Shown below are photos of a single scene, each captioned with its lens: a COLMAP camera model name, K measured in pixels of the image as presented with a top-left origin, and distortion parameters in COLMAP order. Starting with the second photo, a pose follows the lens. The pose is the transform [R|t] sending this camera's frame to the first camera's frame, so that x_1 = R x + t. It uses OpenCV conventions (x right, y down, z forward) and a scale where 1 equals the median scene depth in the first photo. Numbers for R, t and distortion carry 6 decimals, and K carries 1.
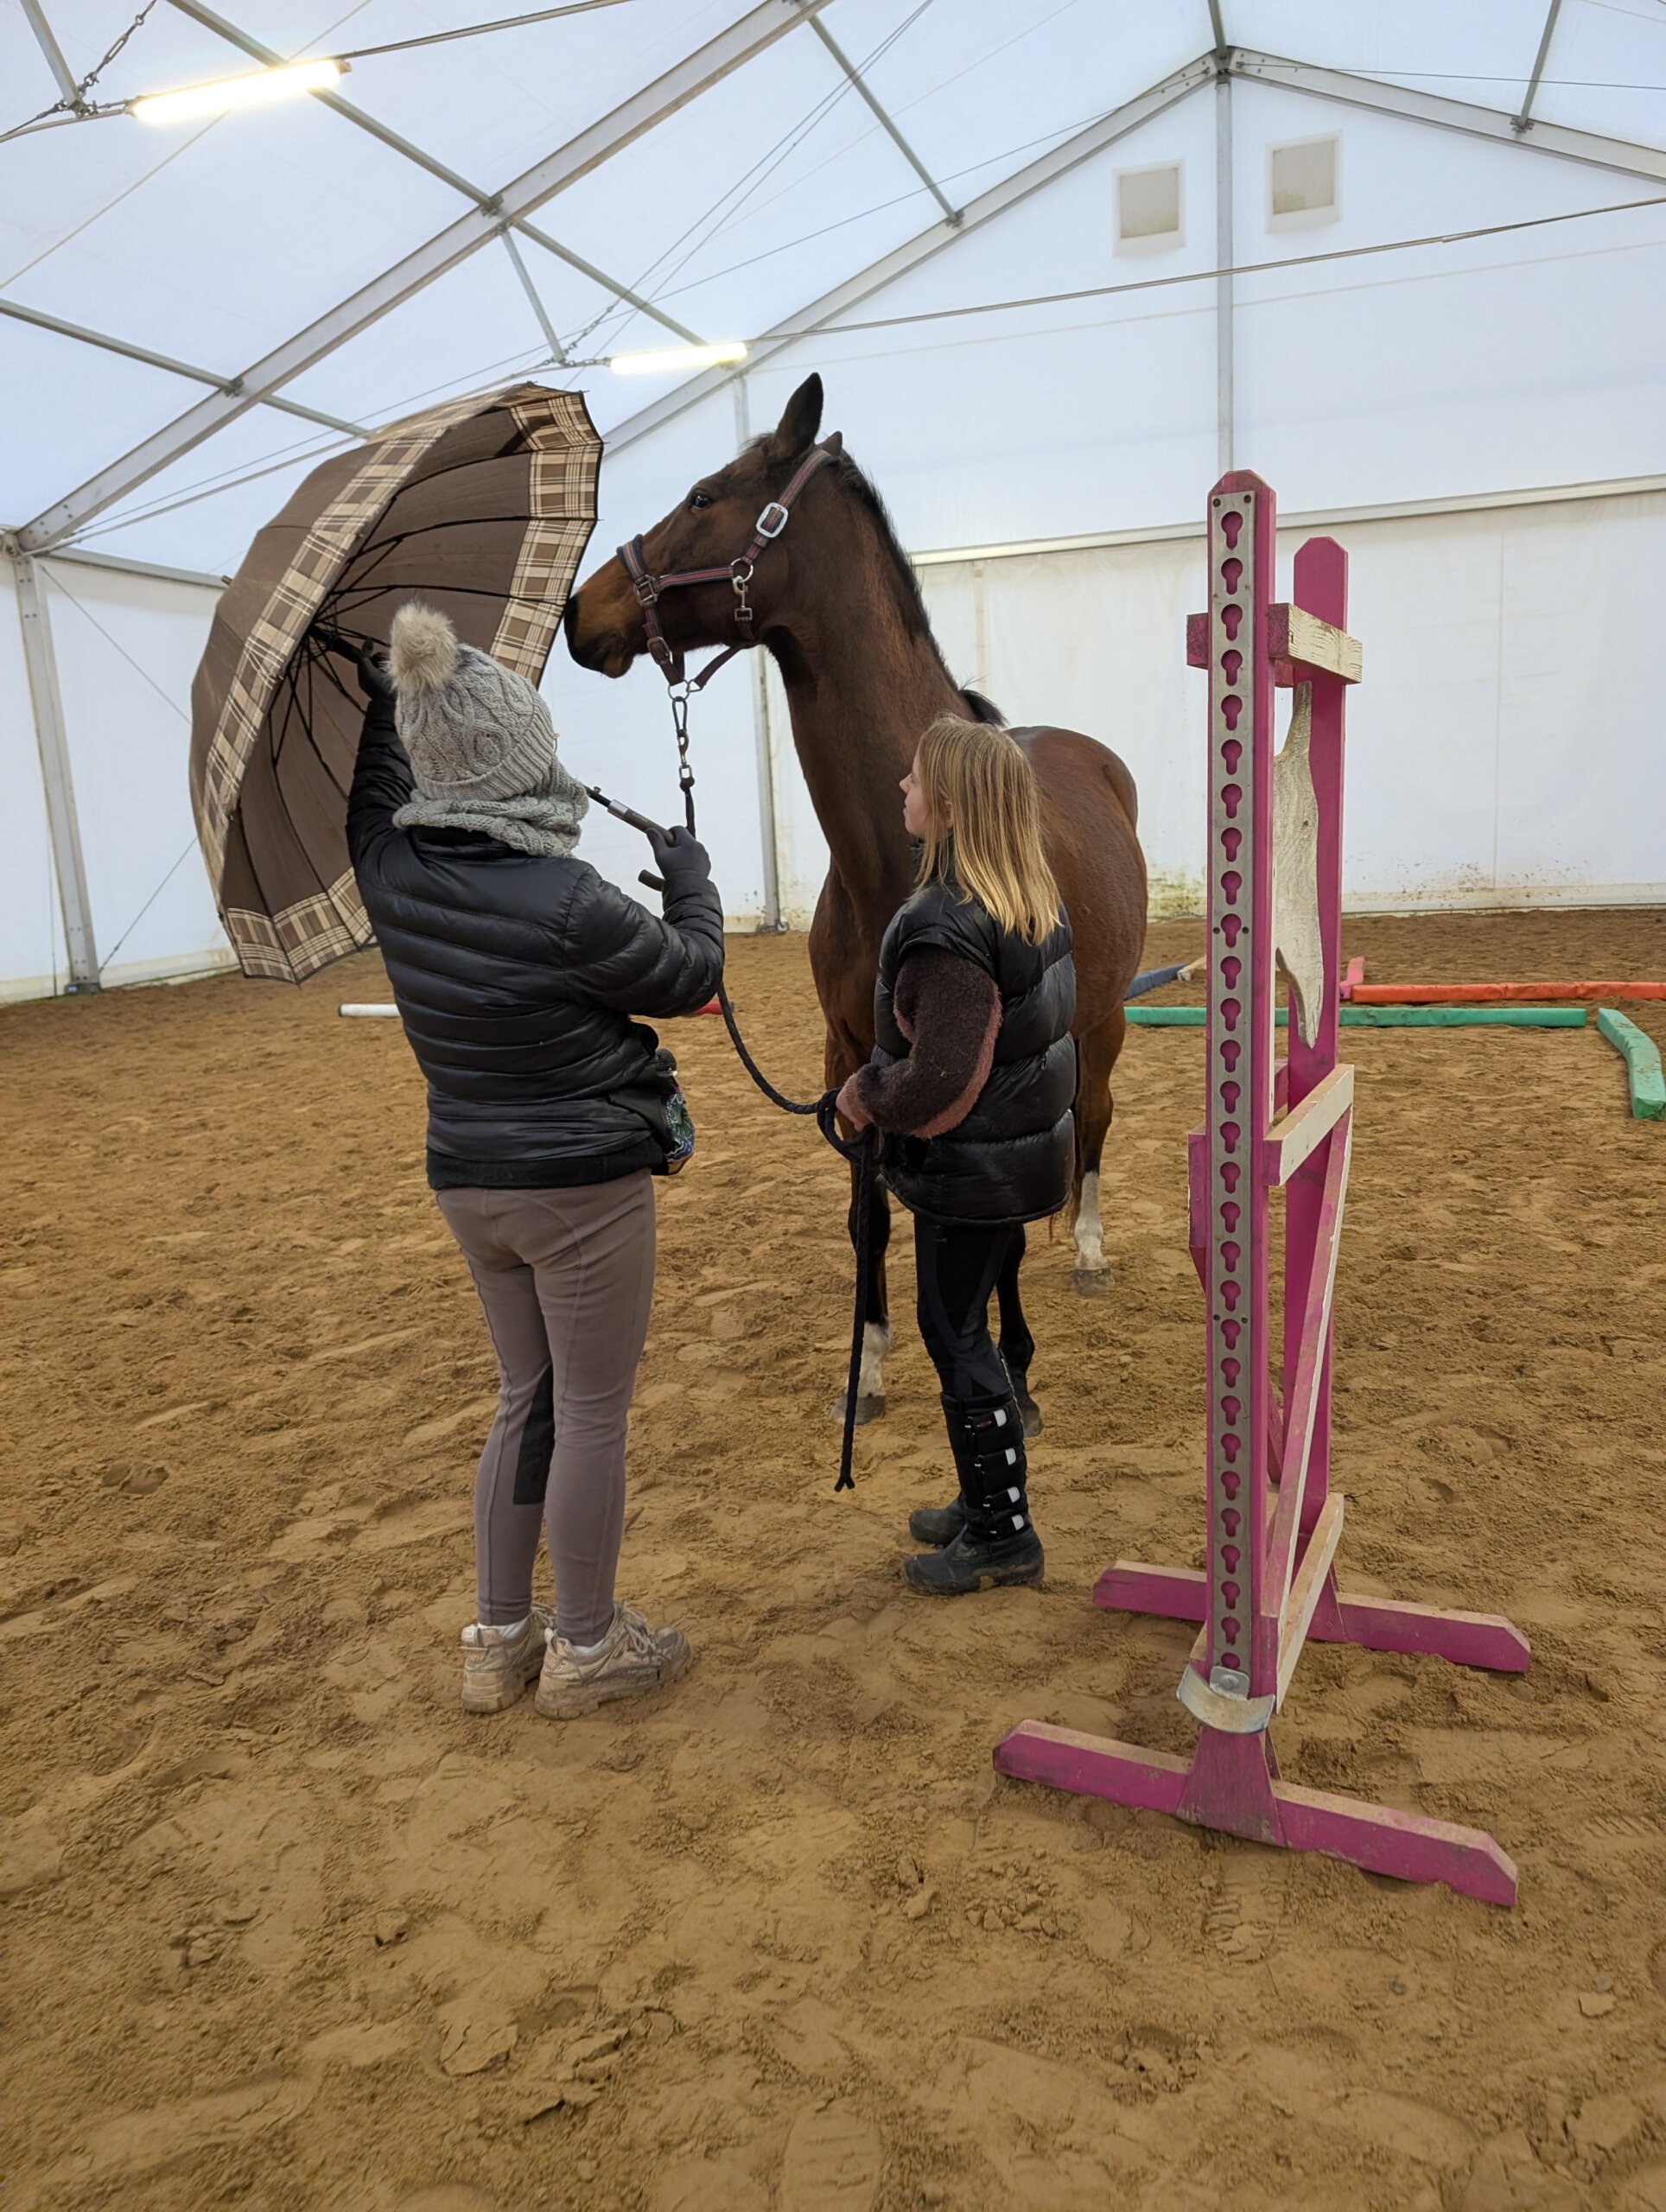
lens RADIAL K [[1638.0, 0, 833.0], [0, 1638.0, 1106.0], [0, 0, 1]] dist [0.003392, 0.001240]
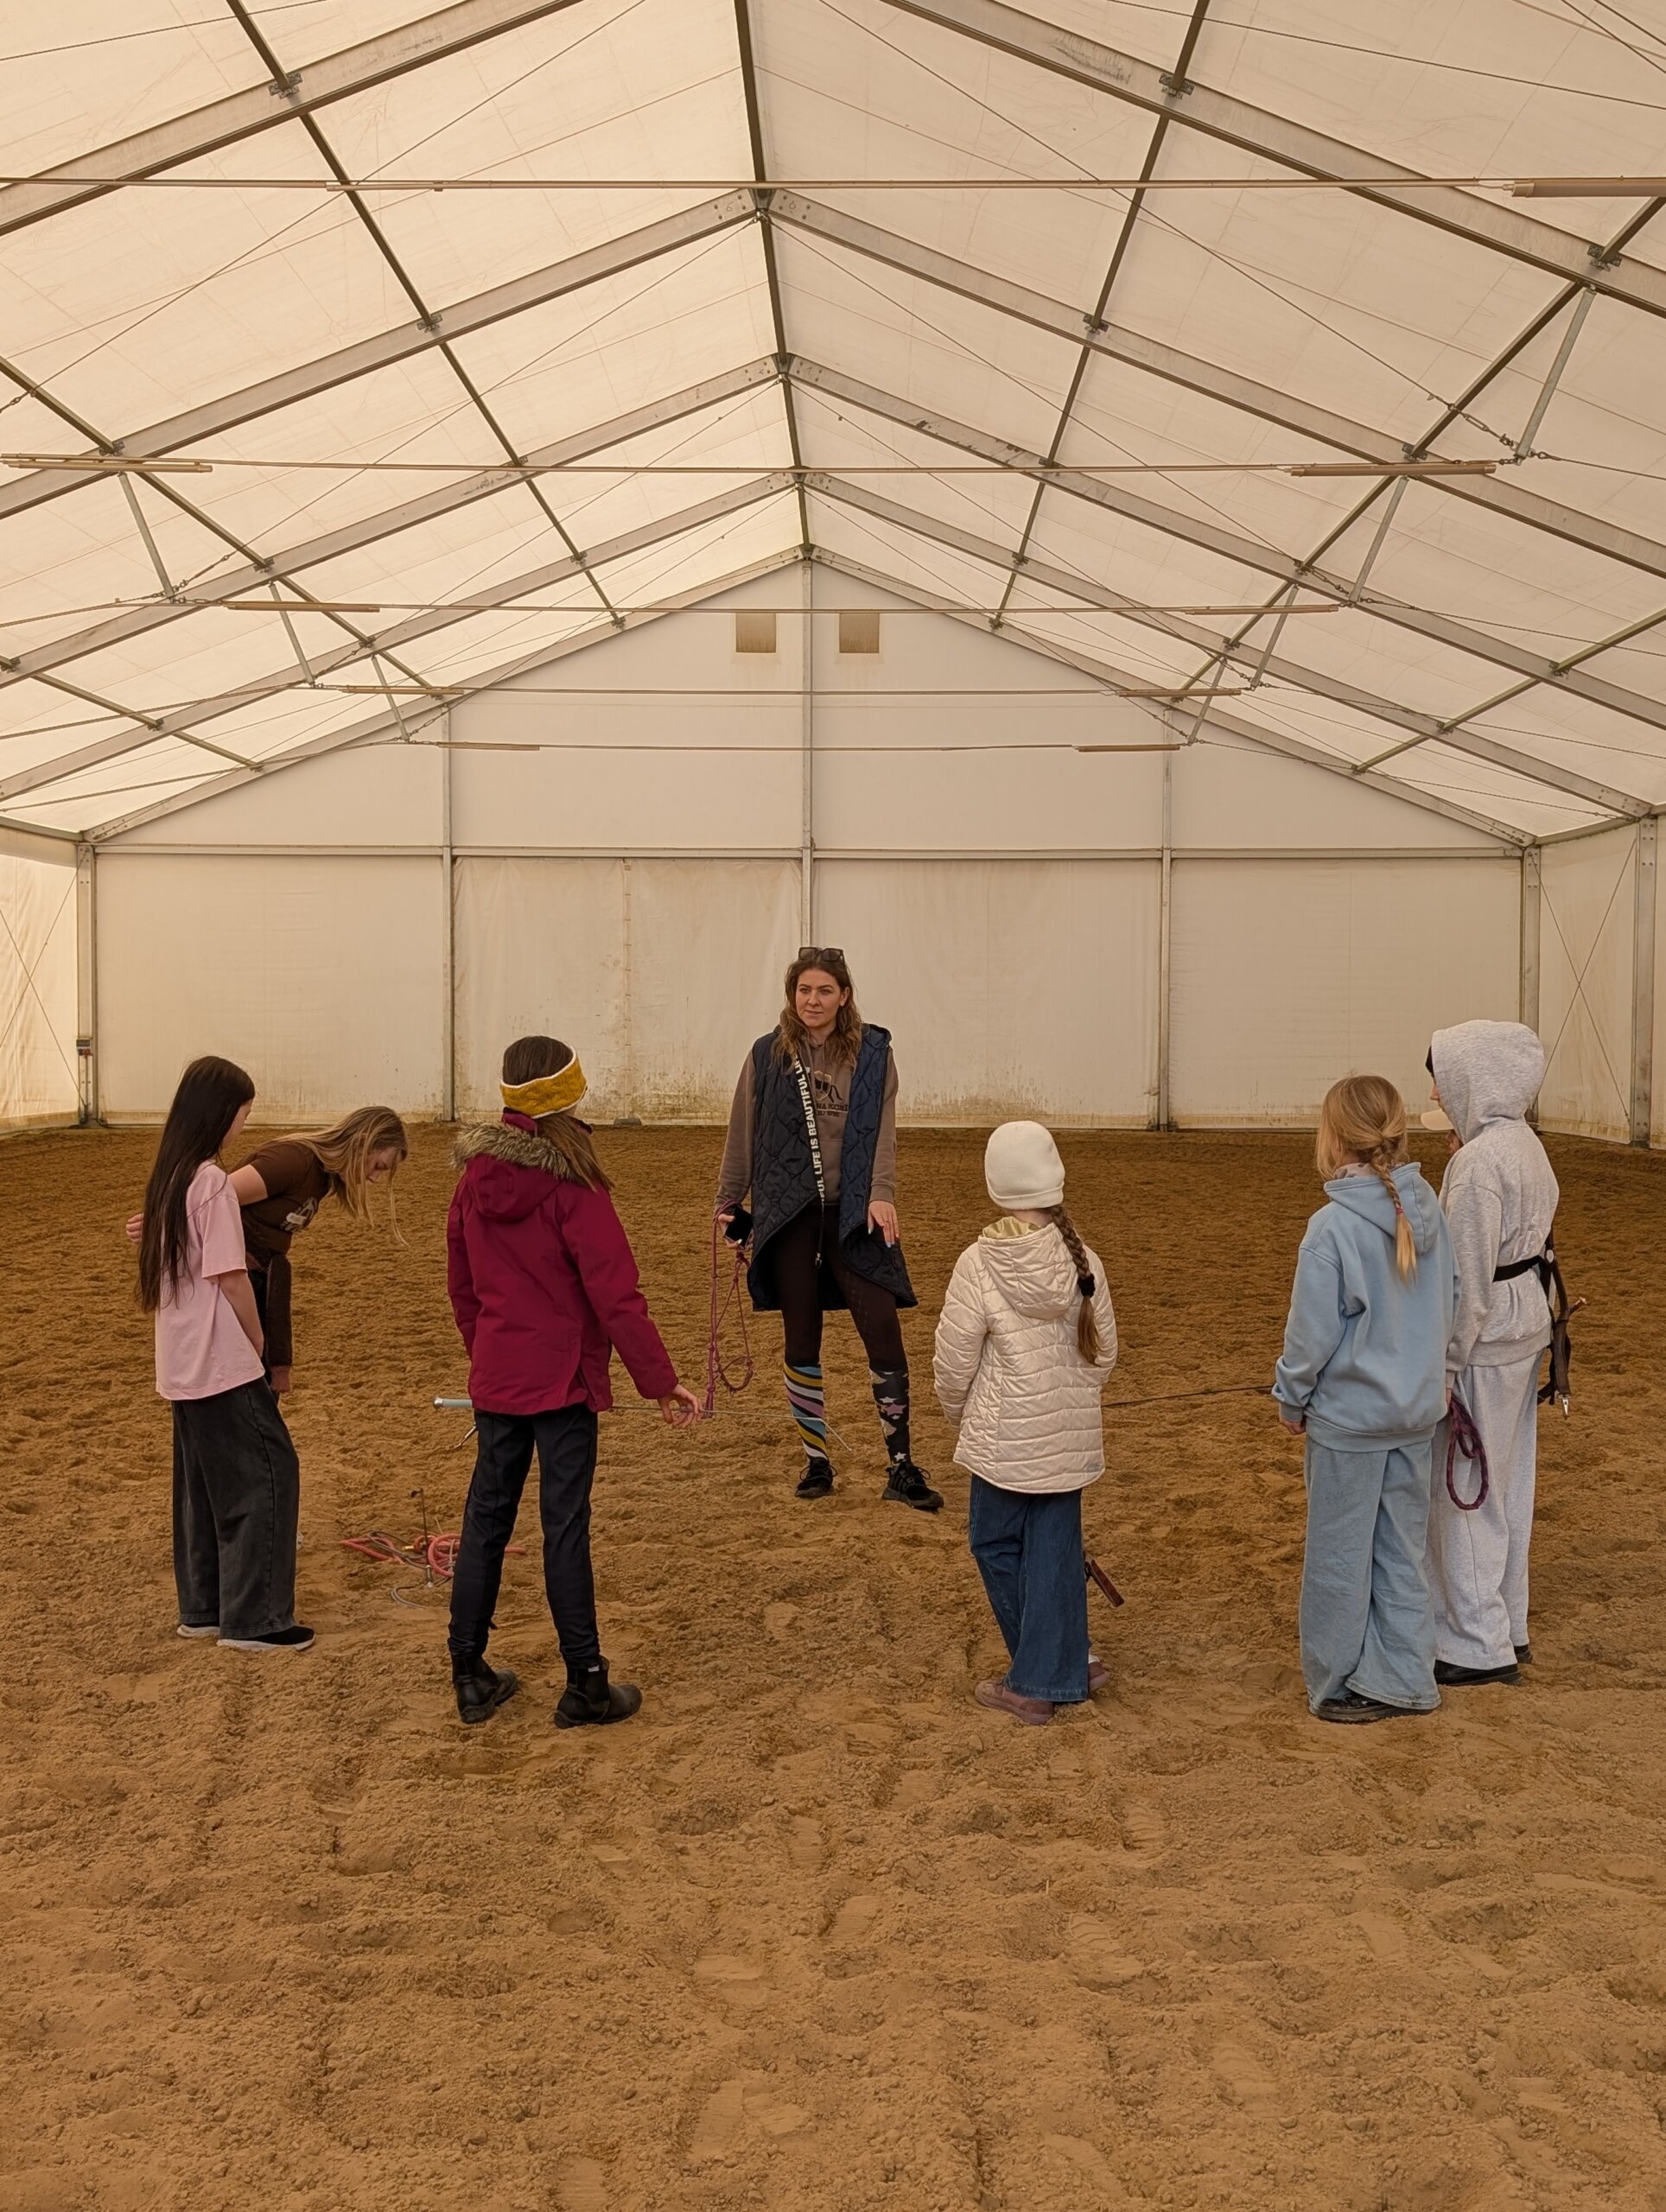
lens RADIAL K [[1638.0, 0, 833.0], [0, 1638.0, 1106.0], [0, 0, 1]] dist [0.003392, 0.001240]
pose [[0.964080, 0.049218, 0.261011, -0.094888], [-0.010915, 0.989193, -0.146212, 0.066840], [-0.265386, 0.138111, 0.954199, -0.323417]]
